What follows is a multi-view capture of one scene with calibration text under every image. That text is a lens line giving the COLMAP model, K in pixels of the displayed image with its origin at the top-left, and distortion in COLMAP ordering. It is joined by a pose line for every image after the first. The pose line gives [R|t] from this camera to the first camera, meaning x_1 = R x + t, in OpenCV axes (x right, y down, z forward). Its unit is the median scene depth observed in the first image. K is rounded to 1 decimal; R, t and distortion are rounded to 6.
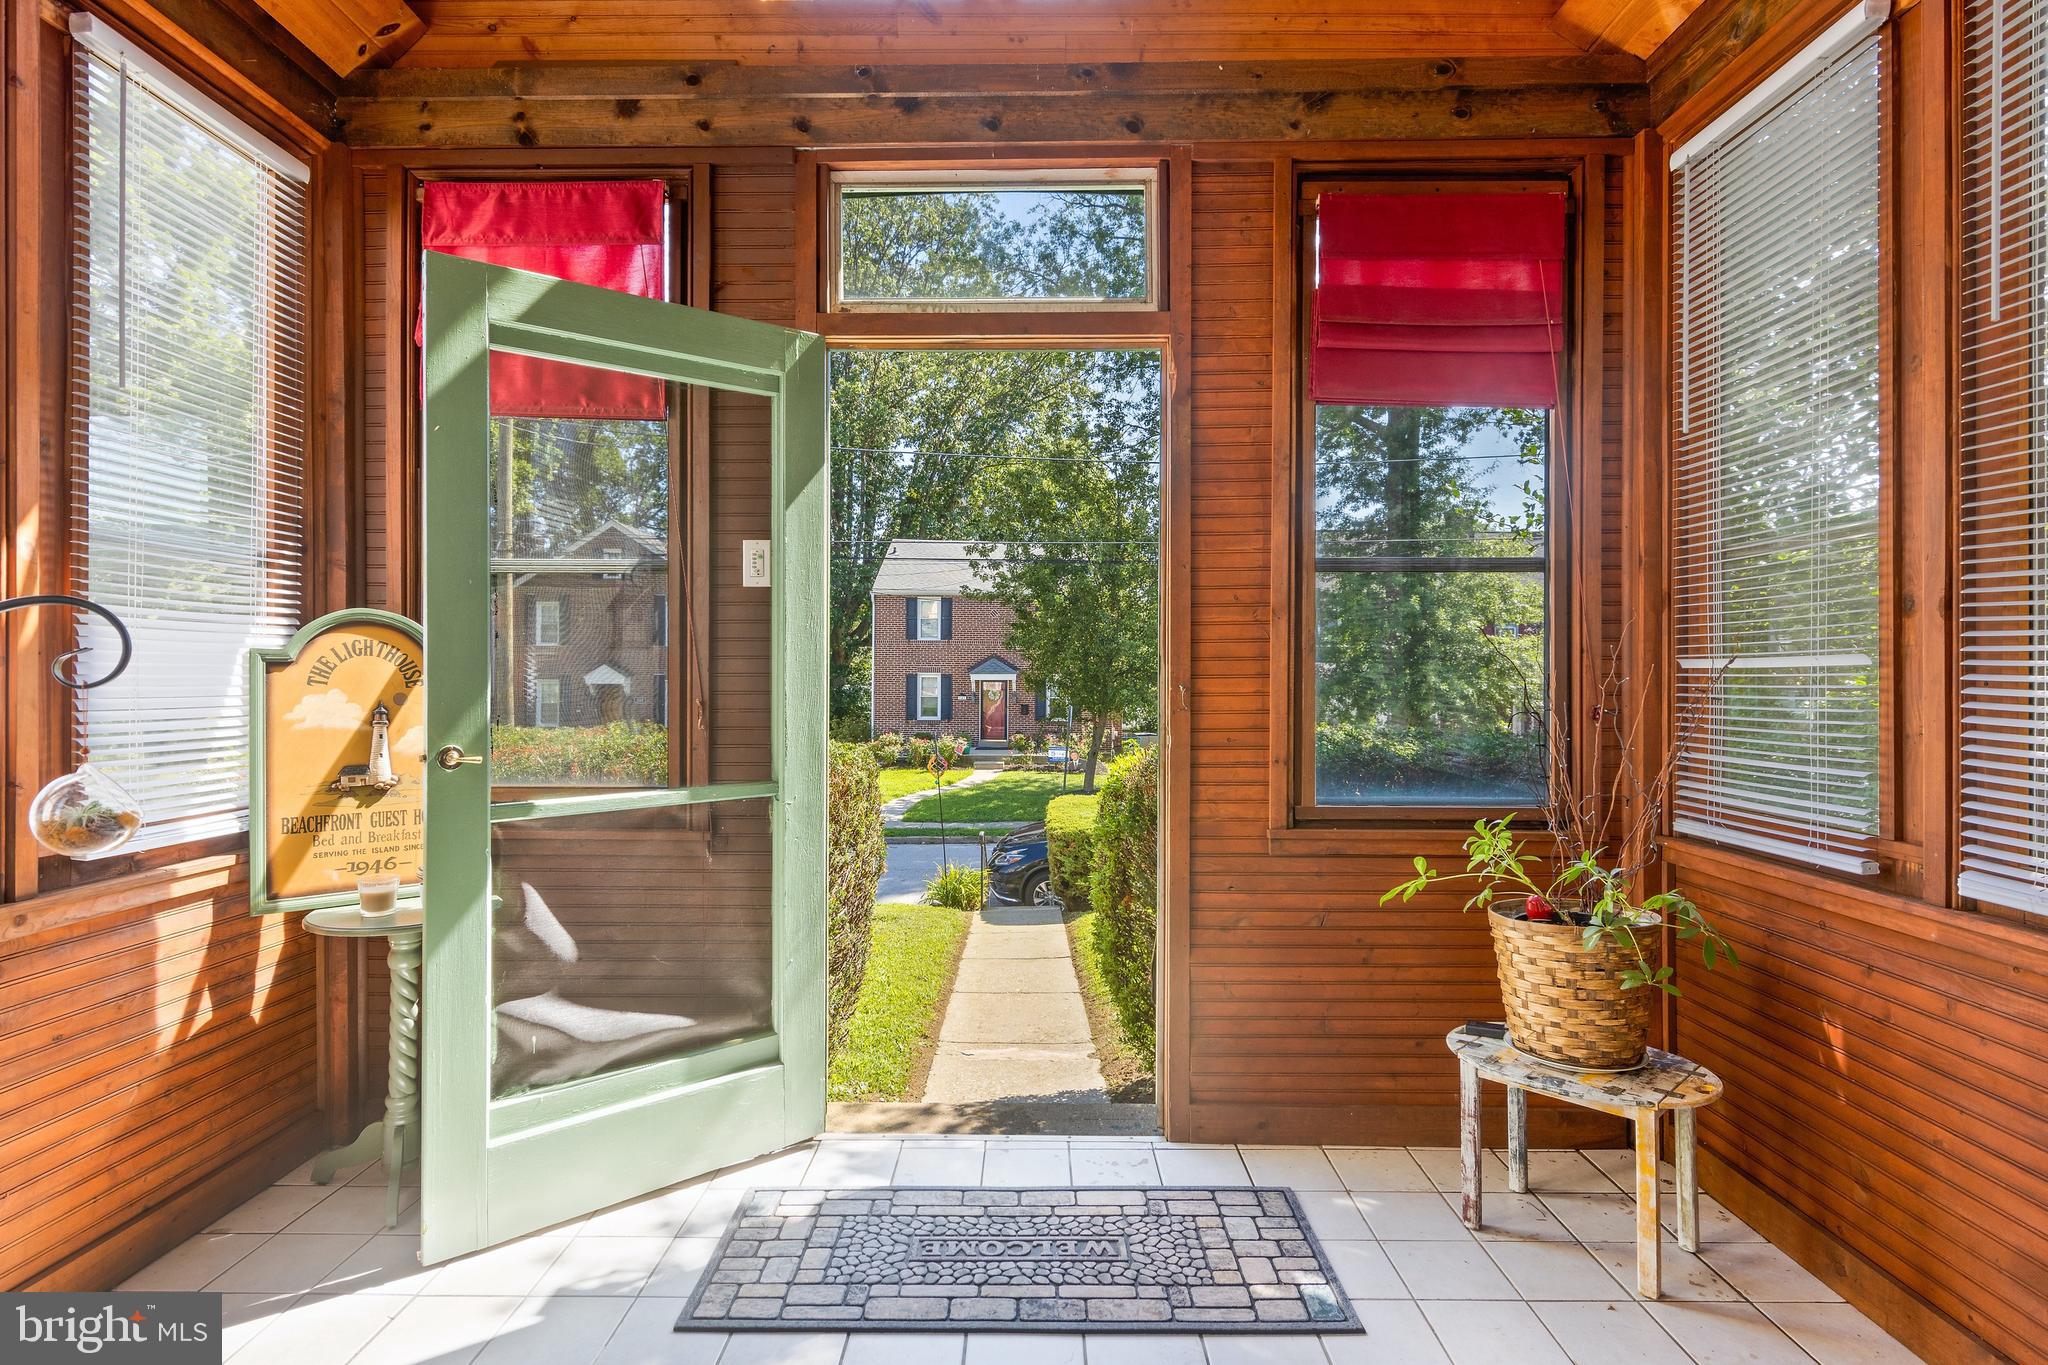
lens RADIAL K [[1048.3, 0, 1028.5], [0, 1048.3, 657.2], [0, 0, 1]] dist [0.004193, -0.000755]
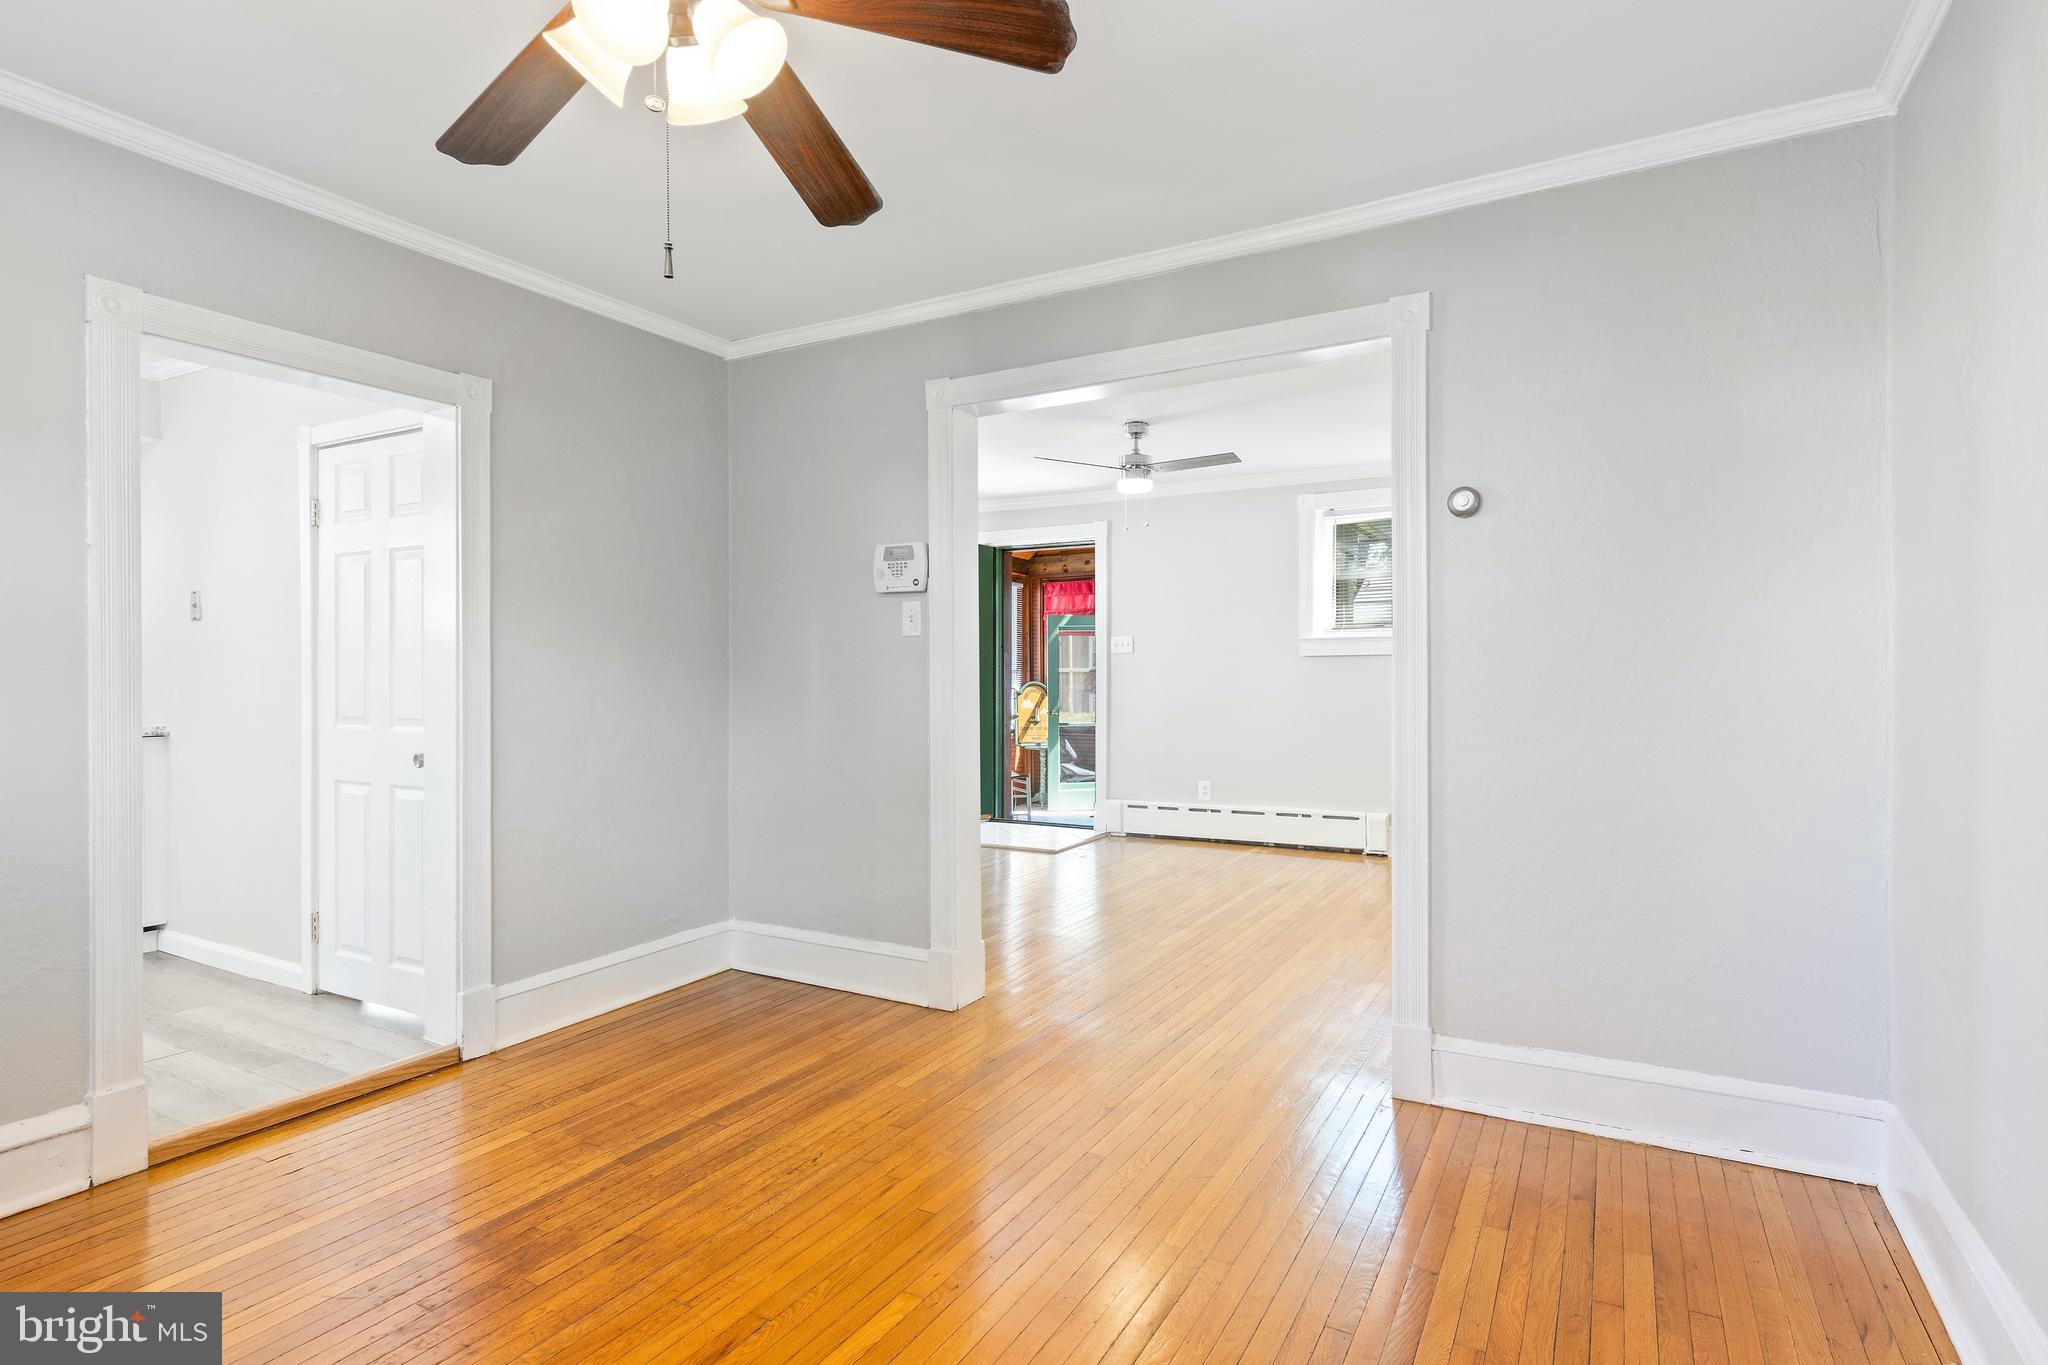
lens RADIAL K [[1044.8, 0, 1024.0], [0, 1044.8, 682.5], [0, 0, 1]] dist [0.003138, -0.001335]
pose [[0.872011, -0.002356, -0.489481, 1.584774], [0.008262, 0.999917, 0.009907, -0.092415], [0.489417, -0.012683, 0.871957, -3.049499]]
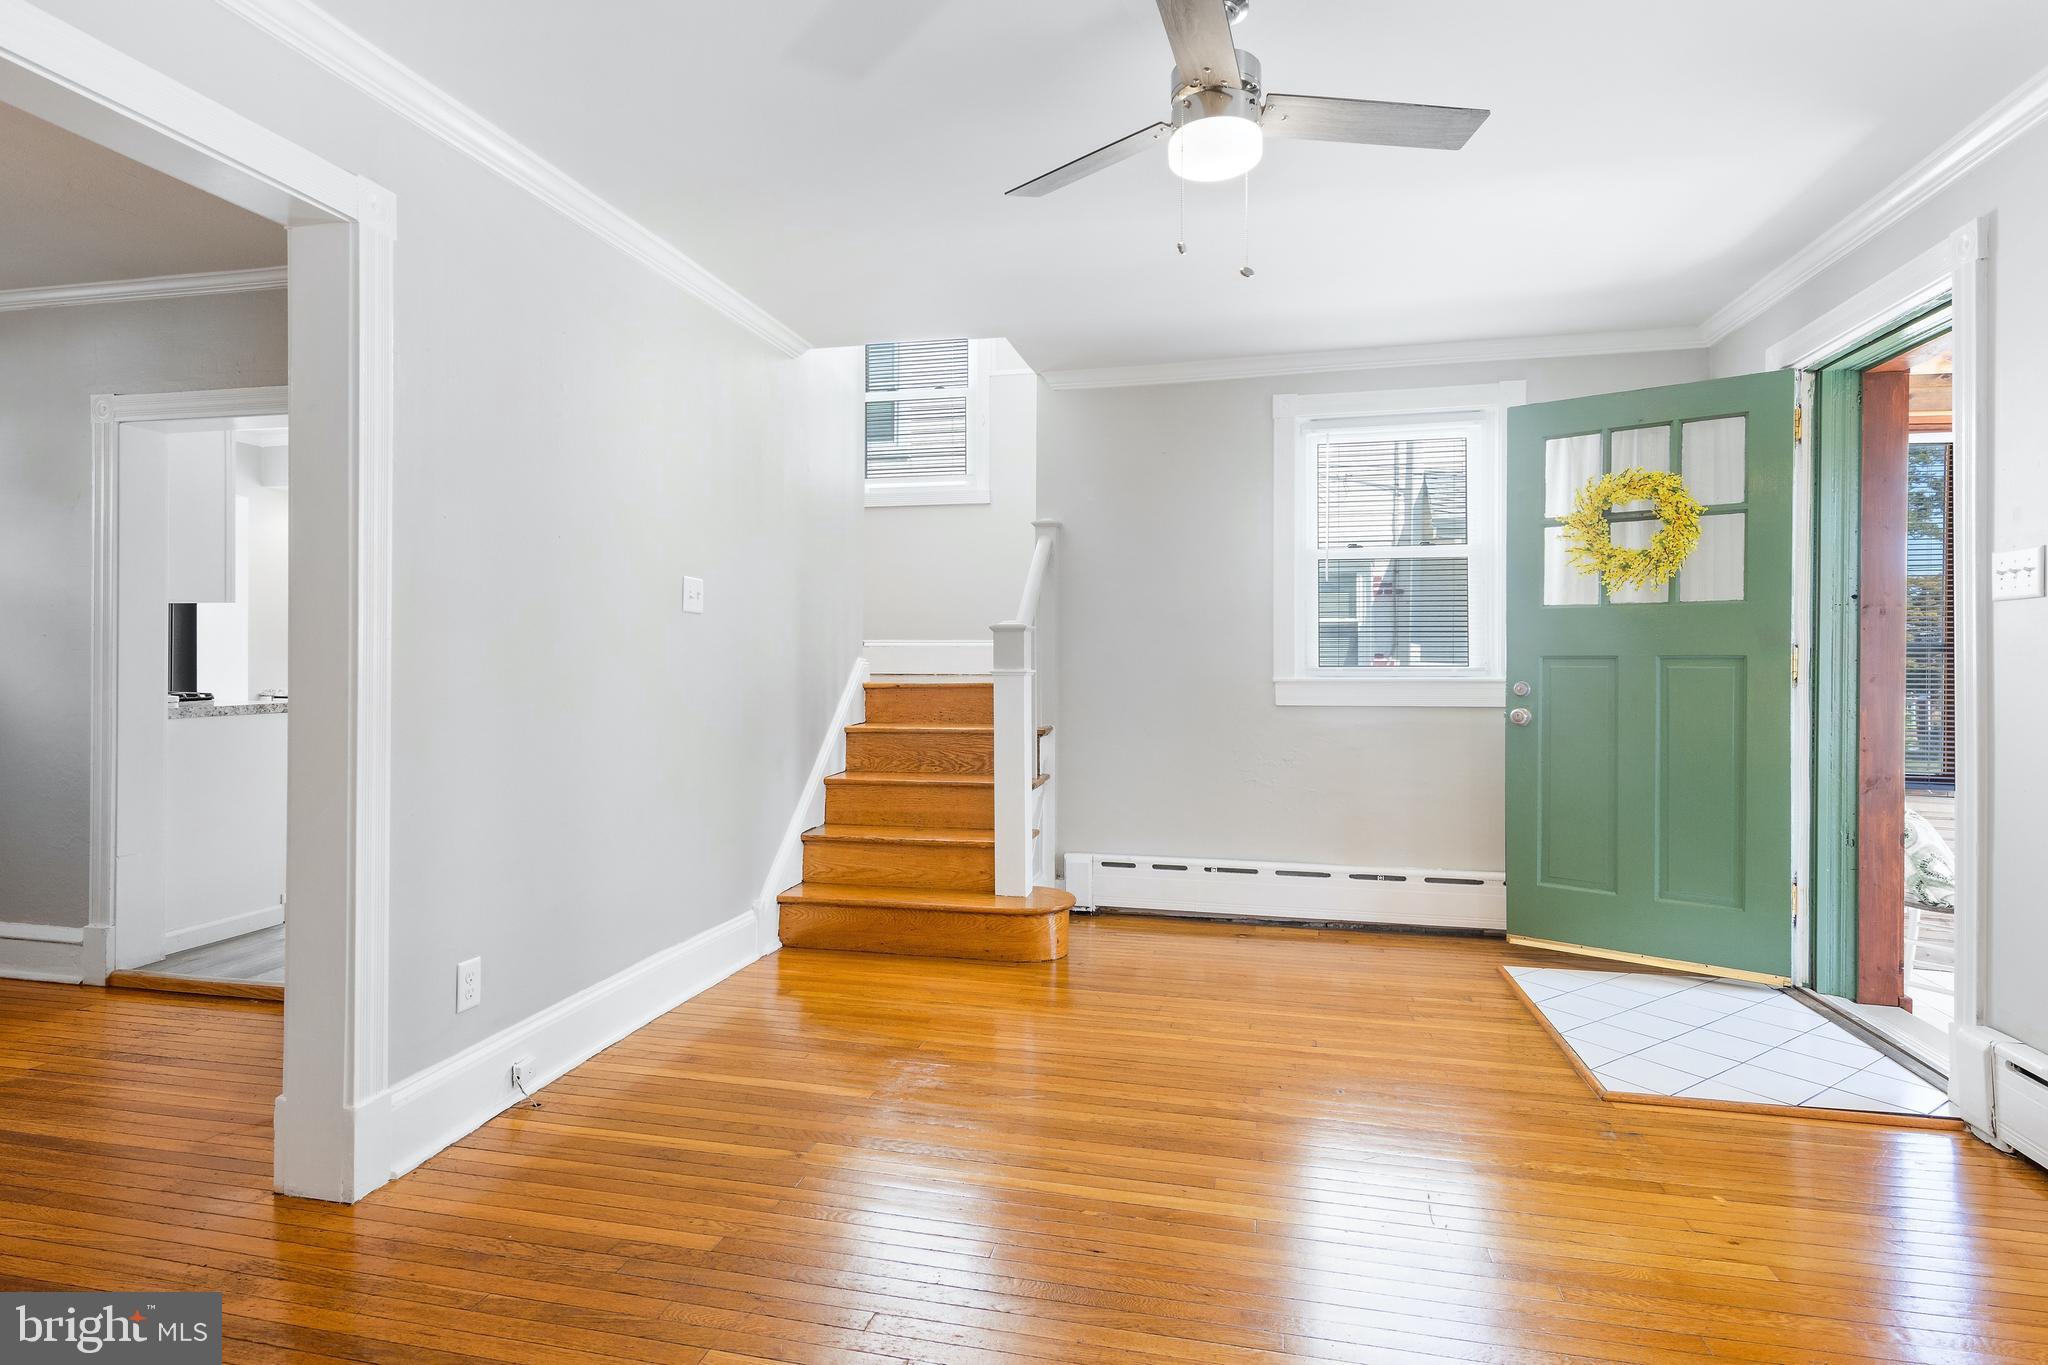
lens RADIAL K [[1048.3, 0, 1028.5], [0, 1048.3, 657.2], [0, 0, 1]] dist [0.004193, -0.000755]
pose [[-0.213029, -0.006525, -0.977024, 1.536832], [-0.000130, 0.999978, -0.006650, -0.080397], [0.977046, -0.001290, -0.213025, -0.862184]]
